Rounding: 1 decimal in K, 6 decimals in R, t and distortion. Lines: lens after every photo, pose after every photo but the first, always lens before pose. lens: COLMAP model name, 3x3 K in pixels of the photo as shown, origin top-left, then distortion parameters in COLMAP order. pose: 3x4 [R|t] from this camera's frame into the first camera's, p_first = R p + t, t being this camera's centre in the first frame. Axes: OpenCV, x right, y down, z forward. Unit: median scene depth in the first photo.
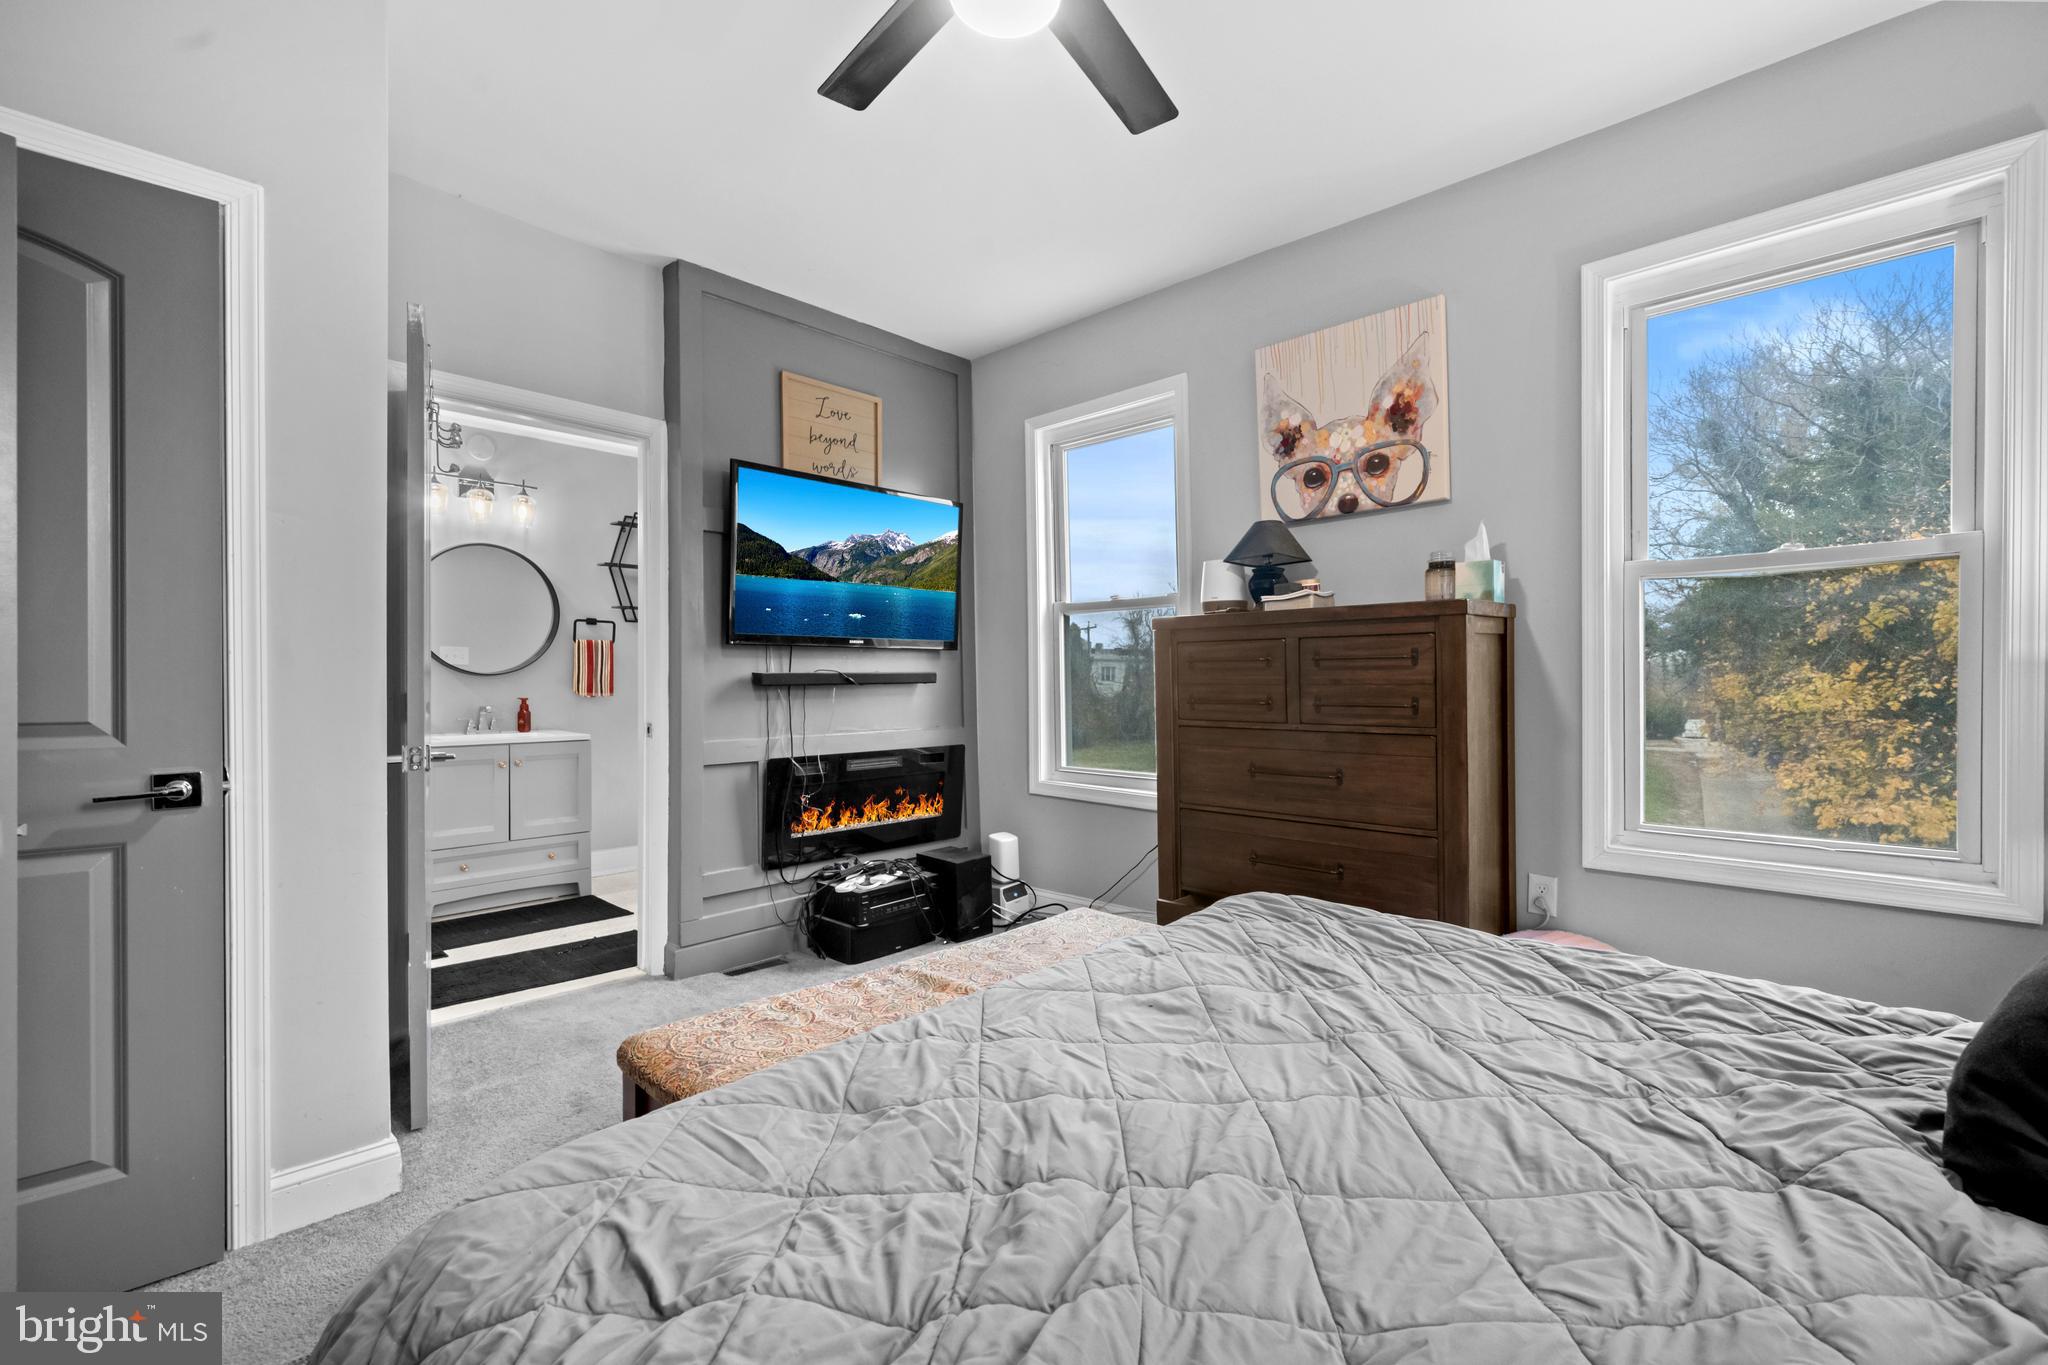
lens RADIAL K [[857.7, 0, 1016.4], [0, 857.7, 682.1], [0, 0, 1]] dist [-0.000645, -0.001039]
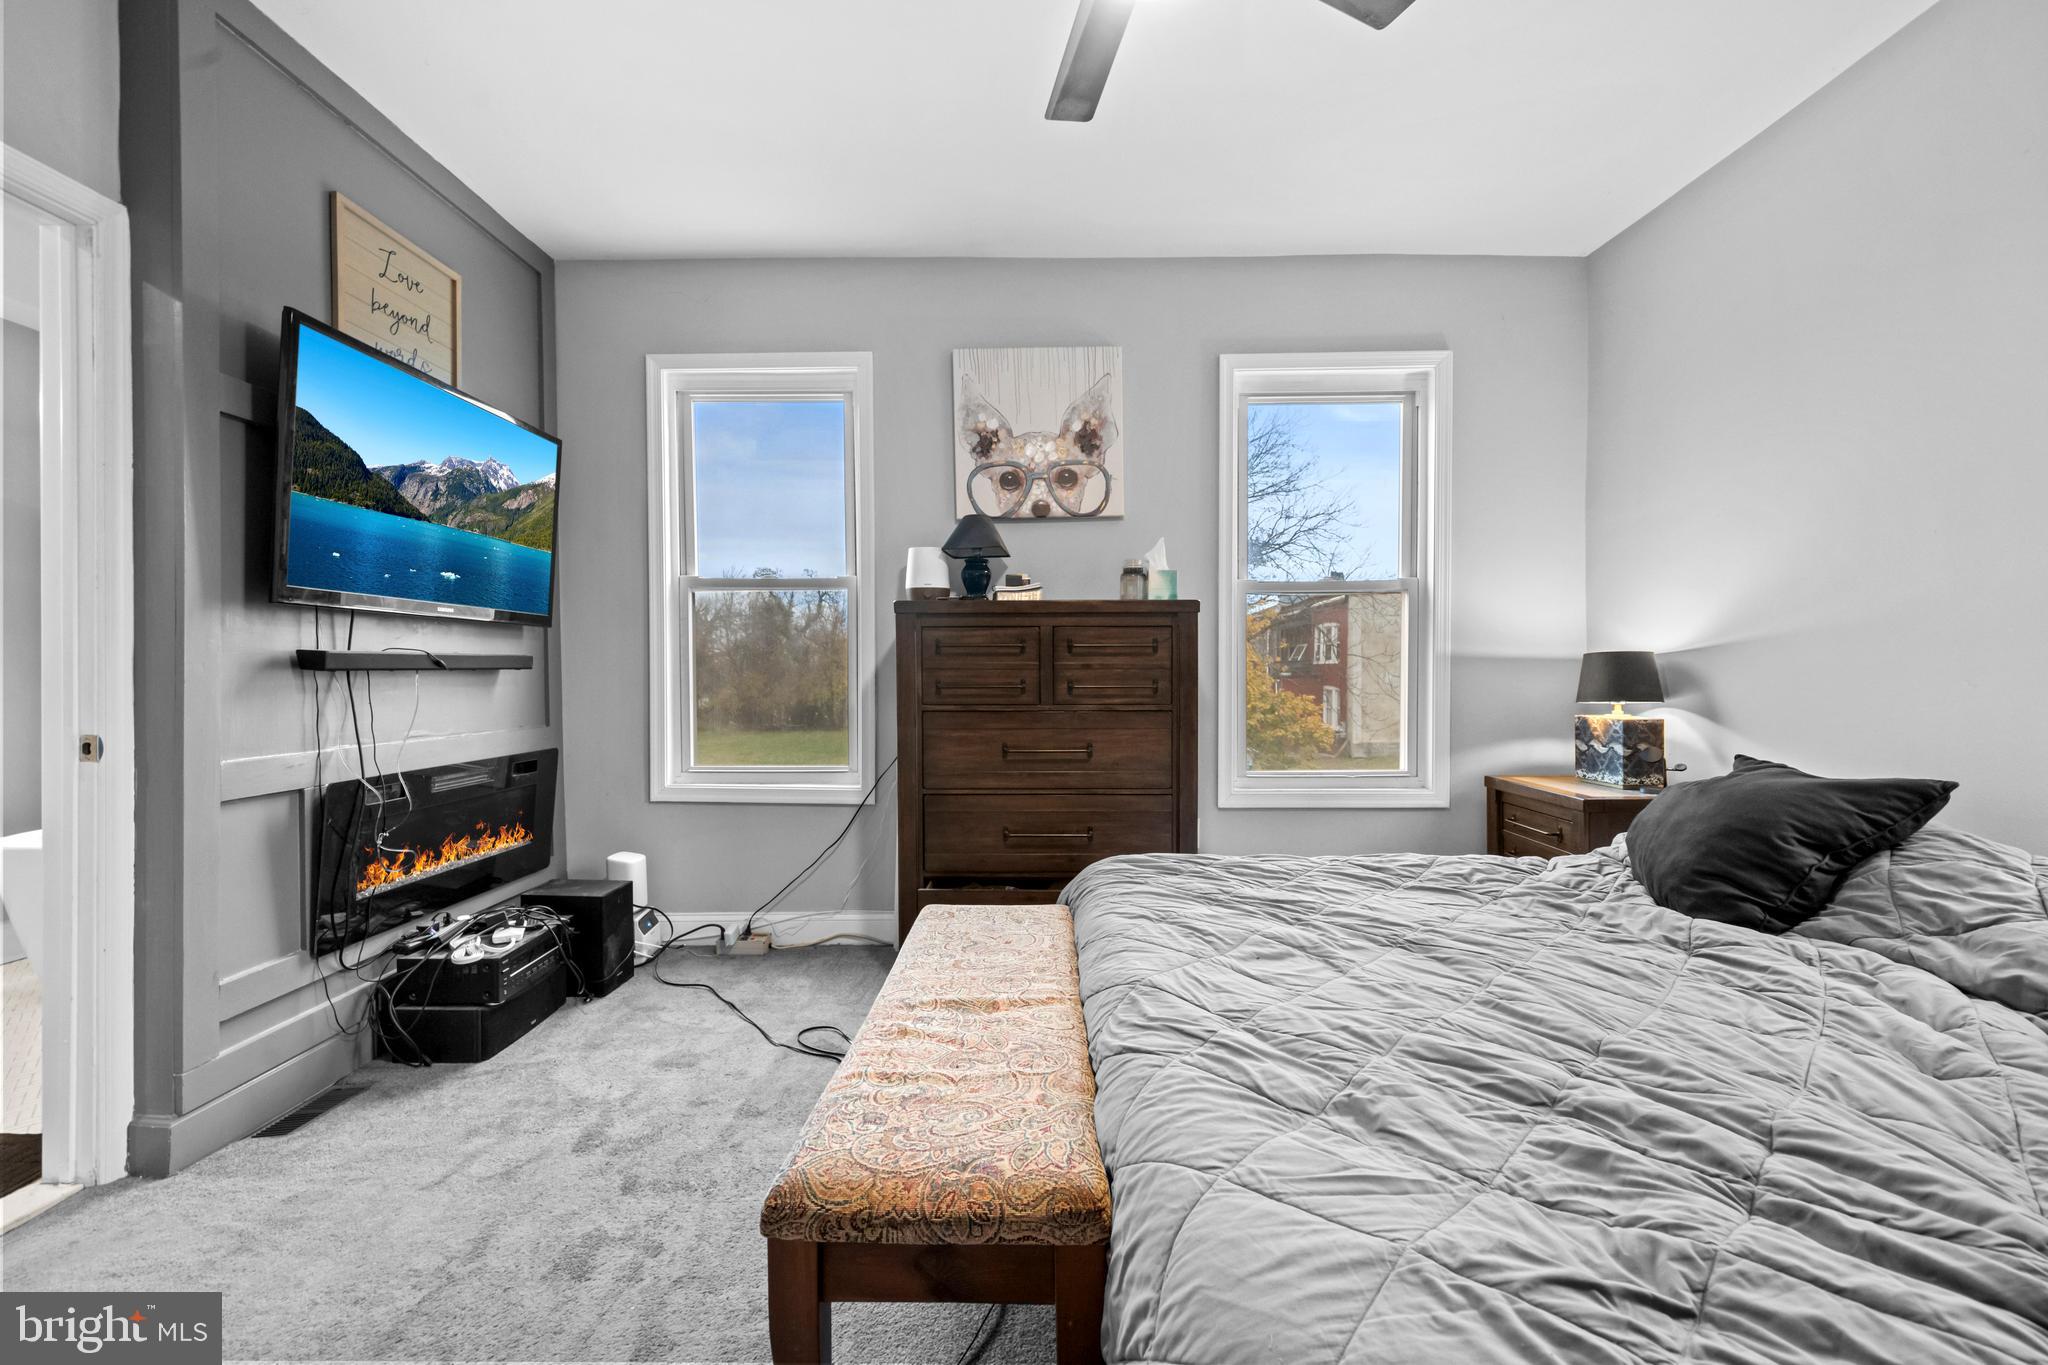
lens RADIAL K [[857.7, 0, 1000.5], [0, 857.7, 672.4], [0, 0, 1]] dist [-0.000645, -0.001039]
pose [[0.738940, 0.003989, 0.673759, -0.359191], [0.000215, 0.999981, -0.006156, 0.010778], [-0.673771, 0.004694, 0.738926, 0.185014]]
